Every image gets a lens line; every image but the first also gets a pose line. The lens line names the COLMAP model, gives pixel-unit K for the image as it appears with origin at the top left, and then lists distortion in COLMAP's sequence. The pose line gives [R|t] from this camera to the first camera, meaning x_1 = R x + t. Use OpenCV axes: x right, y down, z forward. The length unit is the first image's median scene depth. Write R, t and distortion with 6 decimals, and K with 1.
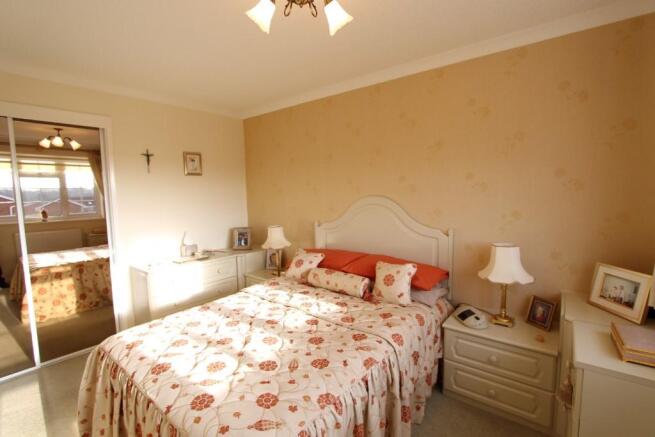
lens RADIAL K [[302.4, 0, 325.2], [0, 302.4, 222.4], [0, 0, 1]] dist [-0.022736, 0.005222]
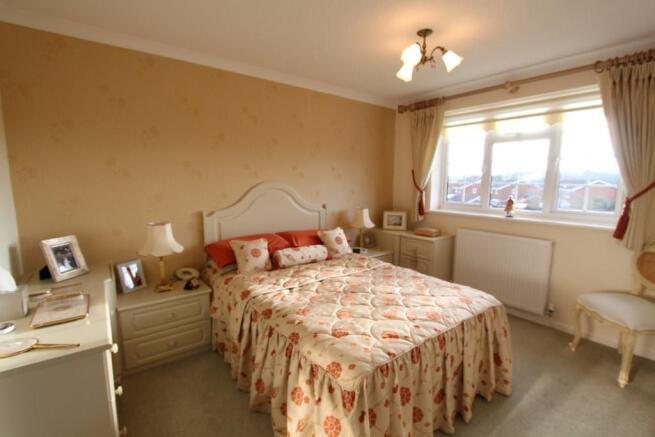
lens RADIAL K [[302.4, 0, 325.2], [0, 302.4, 217.3], [0, 0, 1]] dist [-0.022736, 0.005222]
pose [[0.230409, -0.101246, 0.967813, -1.058551], [0.086788, 0.992747, 0.083193, -0.035115], [-0.969216, 0.064826, 0.237525, 0.656554]]
